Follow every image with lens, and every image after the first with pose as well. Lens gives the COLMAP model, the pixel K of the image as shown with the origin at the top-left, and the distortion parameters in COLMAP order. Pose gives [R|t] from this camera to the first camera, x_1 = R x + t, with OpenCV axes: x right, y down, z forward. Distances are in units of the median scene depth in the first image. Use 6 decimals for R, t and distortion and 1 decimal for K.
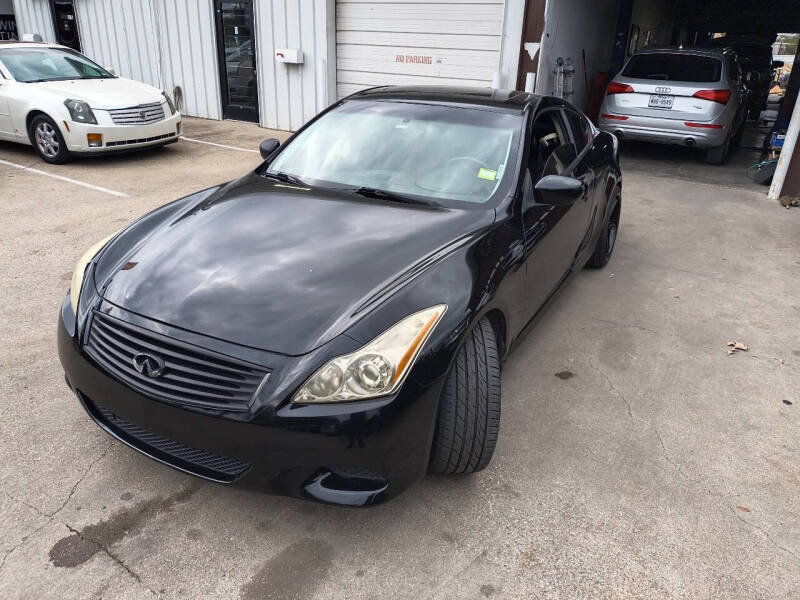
lens RADIAL K [[583.5, 0, 407.0], [0, 583.5, 297.7], [0, 0, 1]] dist [0.026260, -0.033119]
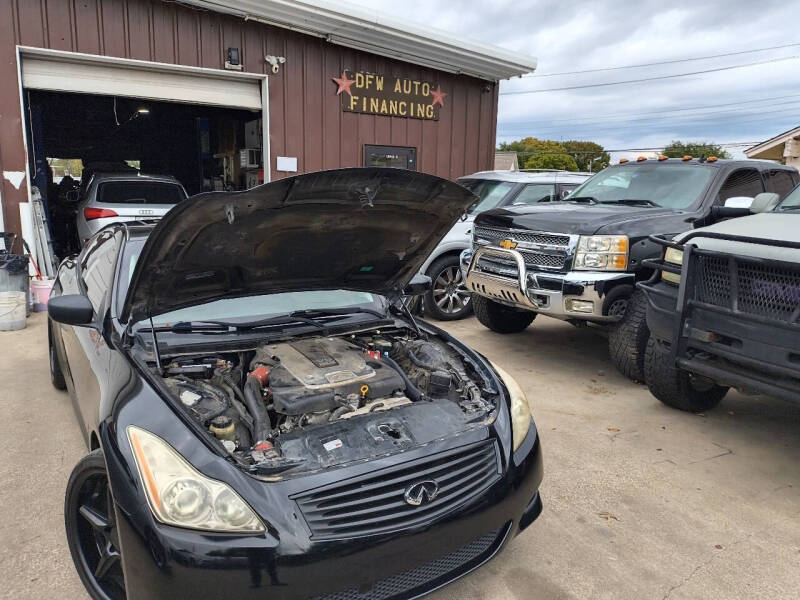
lens RADIAL K [[578.1, 0, 403.0], [0, 578.1, 303.2], [0, 0, 1]] dist [0.032957, -0.041089]
pose [[0.472804, -0.192474, 0.859890, -0.331762], [0.340644, 0.939909, 0.023085, -0.060026], [-0.812661, 0.282002, 0.509957, 0.112500]]
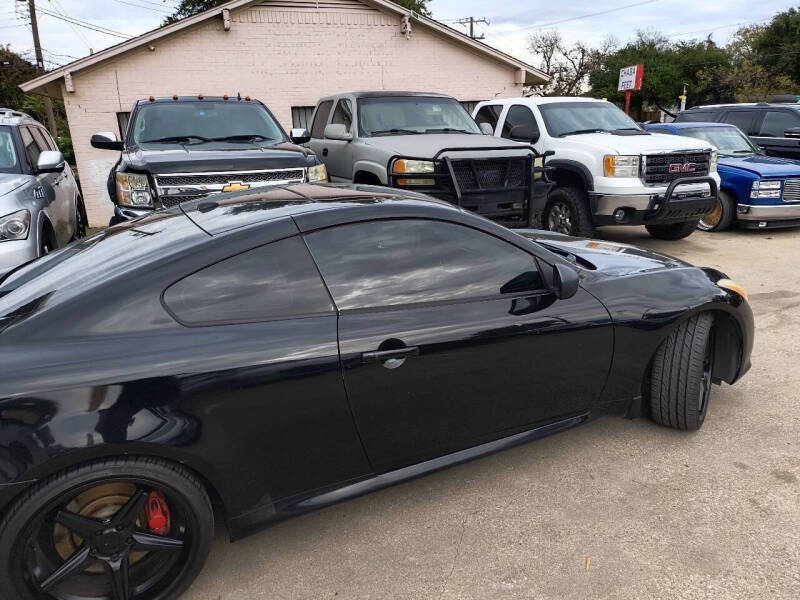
lens RADIAL K [[583.5, 0, 407.0], [0, 583.5, 297.7], [0, 0, 1]] dist [0.026260, -0.033119]
pose [[-0.814782, -0.181627, 0.550584, -0.226885], [0.231422, 0.768838, 0.596097, -0.340021], [-0.531577, 0.613106, -0.584403, 0.734172]]
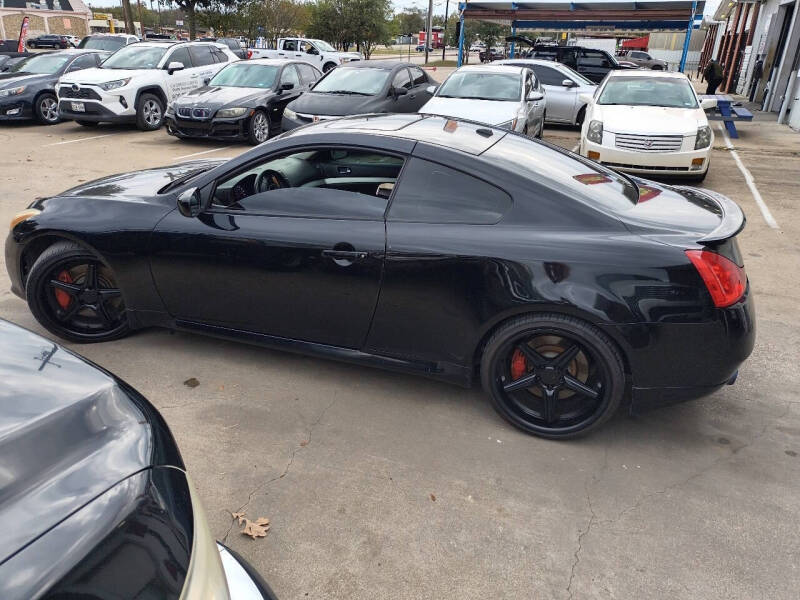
lens RADIAL K [[578.1, 0, 403.0], [0, 578.1, 303.2], [0, 0, 1]] dist [0.032957, -0.041089]
pose [[0.182125, 0.378679, -0.907432, 0.511568], [-0.415079, 0.866216, 0.278171, -0.181101], [0.891370, 0.325994, 0.314941, 0.404071]]
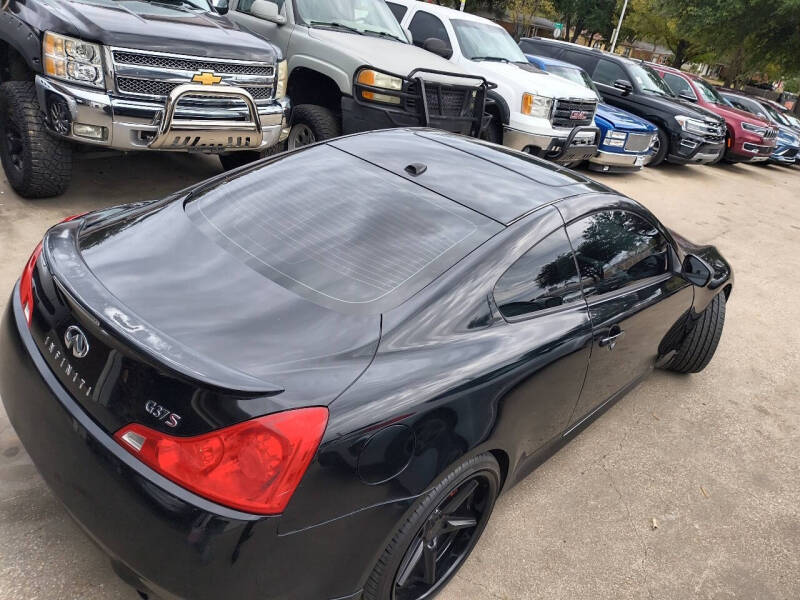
lens RADIAL K [[592.5, 0, 405.1], [0, 592.5, 300.5], [0, 0, 1]] dist [0.038946, -0.061171]
pose [[-0.942123, -0.308861, 0.130419, 0.019217], [-0.102841, 0.636475, 0.764410, -0.403656], [-0.319105, 0.706756, -0.631402, 0.820568]]
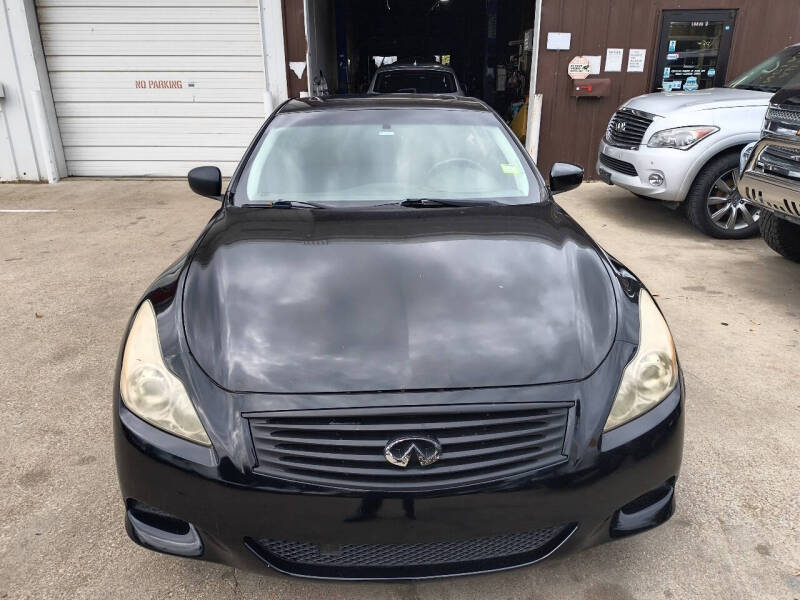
lens RADIAL K [[583.5, 0, 407.0], [0, 583.5, 297.7], [0, 0, 1]] dist [0.026260, -0.033119]
pose [[0.848781, -0.217976, 0.481724, -0.200074], [0.239645, 0.970712, 0.016992, -0.022692], [-0.471319, 0.101020, 0.876158, 0.092161]]
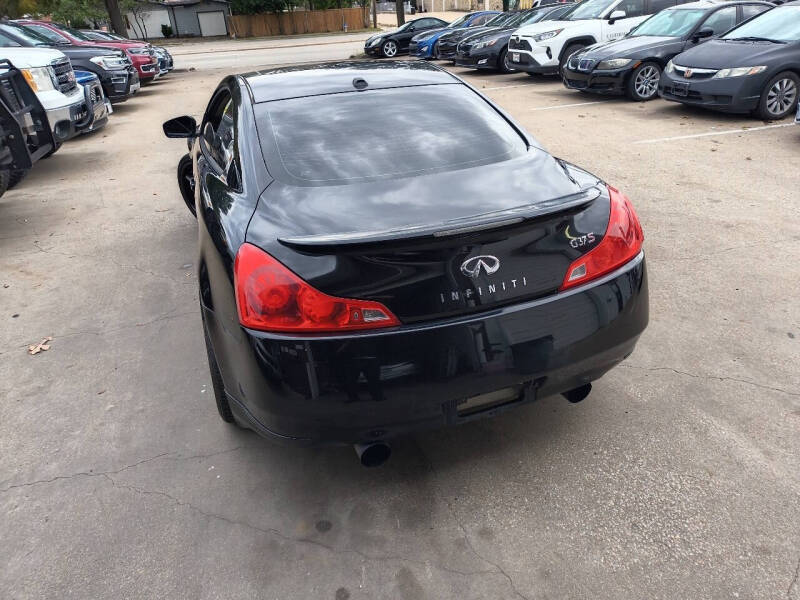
lens RADIAL K [[583.5, 0, 407.0], [0, 583.5, 297.7], [0, 0, 1]] dist [0.026260, -0.033119]
pose [[-0.673494, 0.337157, -0.657822, 0.355862], [-0.269244, 0.716895, 0.643093, -0.350340], [0.688413, 0.610234, -0.392048, 0.813115]]
